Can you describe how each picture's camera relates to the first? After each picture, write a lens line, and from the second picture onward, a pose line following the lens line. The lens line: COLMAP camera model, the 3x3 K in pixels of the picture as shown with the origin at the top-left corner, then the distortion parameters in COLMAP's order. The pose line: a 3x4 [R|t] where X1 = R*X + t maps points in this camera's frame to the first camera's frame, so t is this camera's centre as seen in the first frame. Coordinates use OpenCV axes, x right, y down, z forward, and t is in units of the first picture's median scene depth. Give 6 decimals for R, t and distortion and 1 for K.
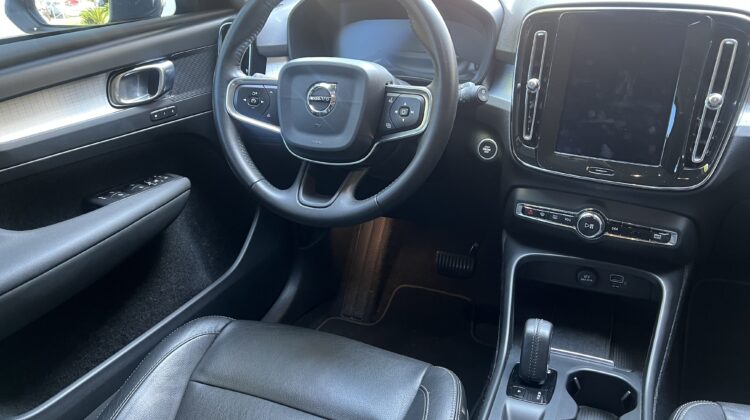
lens RADIAL K [[555.4, 0, 375.5], [0, 555.4, 210.1], [0, 0, 1]] dist [0.040695, -0.027607]
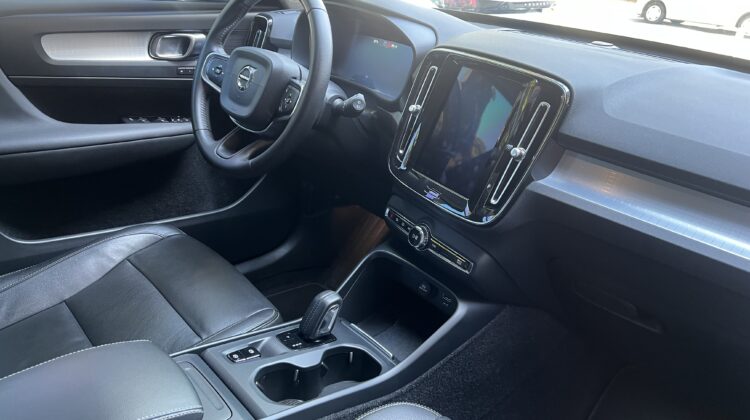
lens RADIAL K [[555.4, 0, 374.0], [0, 555.4, 210.6], [0, 0, 1]] dist [0.040695, -0.027607]
pose [[0.895998, 0.294613, -0.332250, 0.618278], [-0.304781, 0.952160, 0.022380, -0.021297], [0.322949, 0.081211, 0.942926, -0.104188]]
